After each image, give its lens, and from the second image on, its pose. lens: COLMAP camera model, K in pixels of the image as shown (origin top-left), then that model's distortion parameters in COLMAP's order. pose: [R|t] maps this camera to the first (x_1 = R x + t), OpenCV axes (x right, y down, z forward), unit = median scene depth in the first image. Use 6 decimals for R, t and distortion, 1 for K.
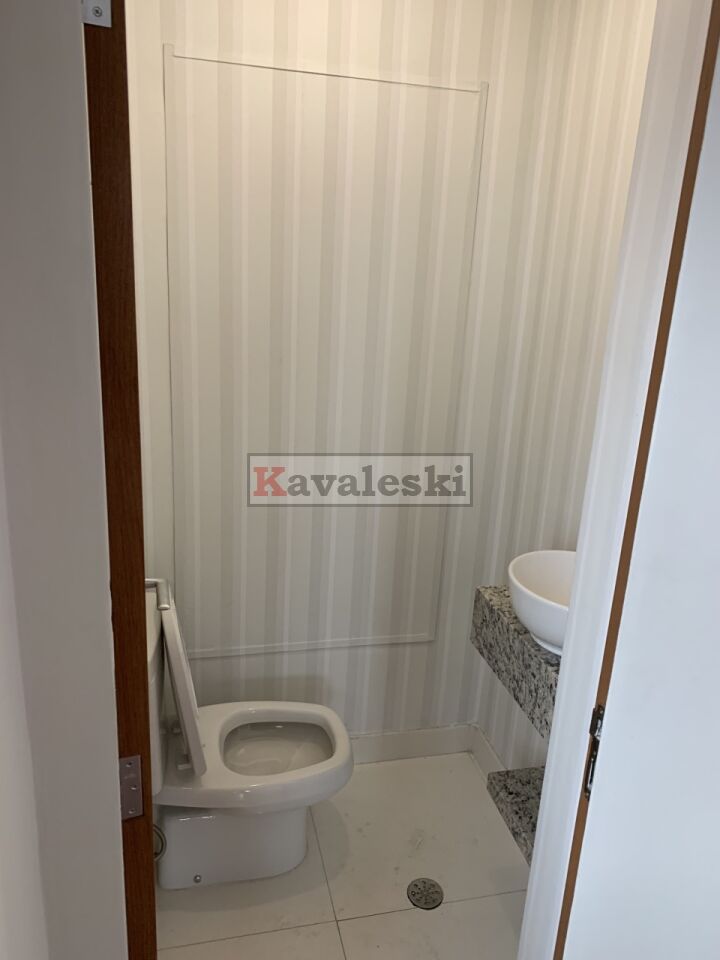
lens RADIAL K [[732.7, 0, 365.1], [0, 732.7, 473.1], [0, 0, 1]] dist [0.003885, 0.005939]
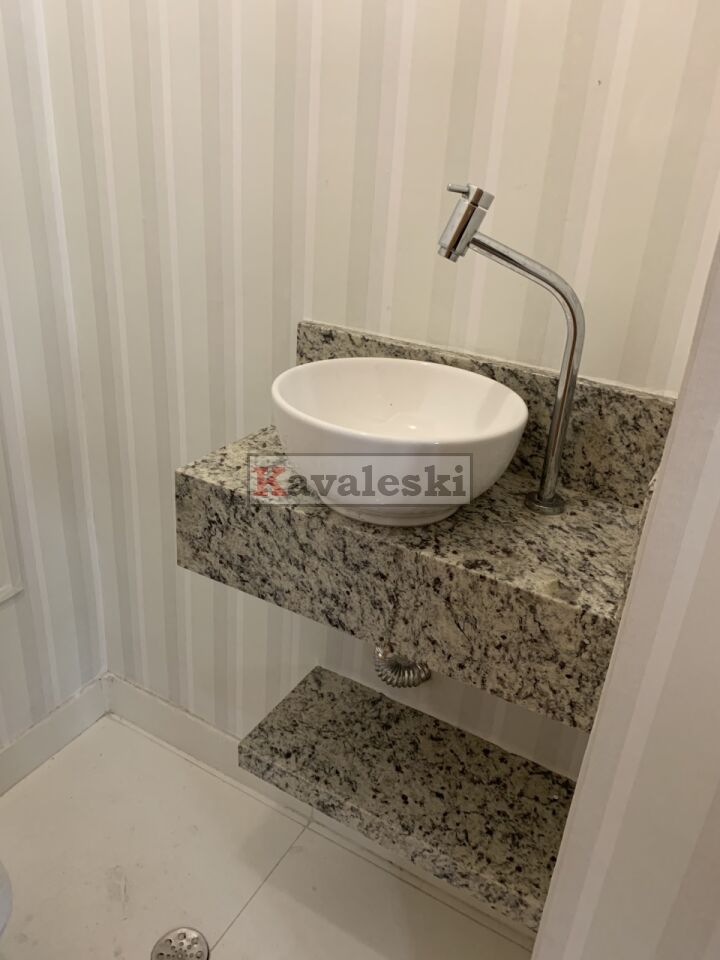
lens RADIAL K [[732.6, 0, 353.7], [0, 732.6, 481.3], [0, 0, 1]] dist [0.031442, -0.047014]
pose [[0.692573, -0.316132, 0.648385, -0.115130], [0.182949, 0.946443, 0.266038, 0.044400], [-0.697762, -0.065629, 0.713316, 0.538661]]
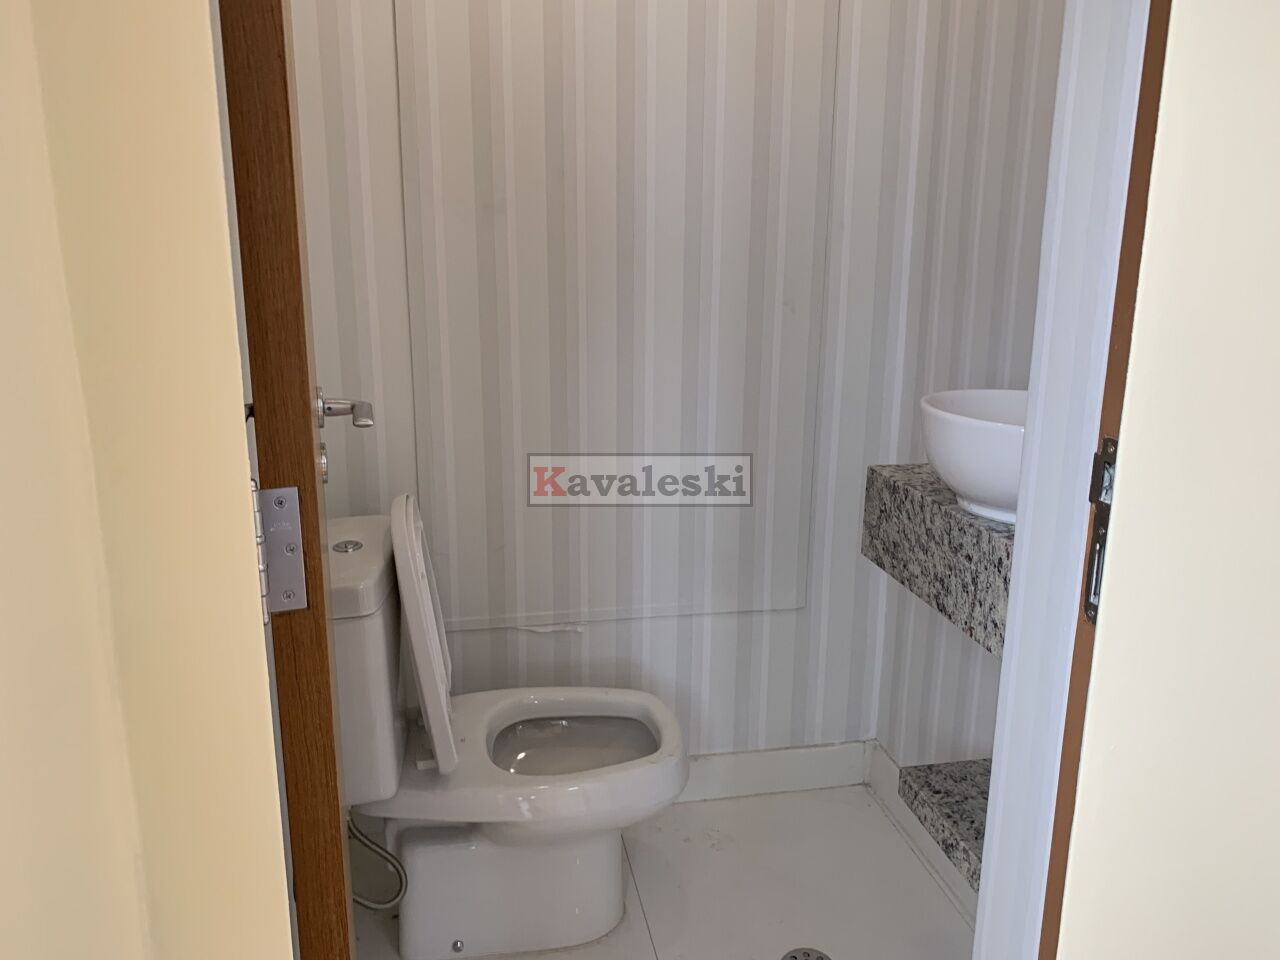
lens RADIAL K [[976.8, 0, 644.3], [0, 976.8, 476.0], [0, 0, 1]] dist [0.031442, -0.047014]
pose [[0.997778, -0.035437, -0.056421, 0.002724], [0.032283, 0.997916, -0.055862, 0.214012], [0.058283, 0.053917, 0.996843, 0.128317]]
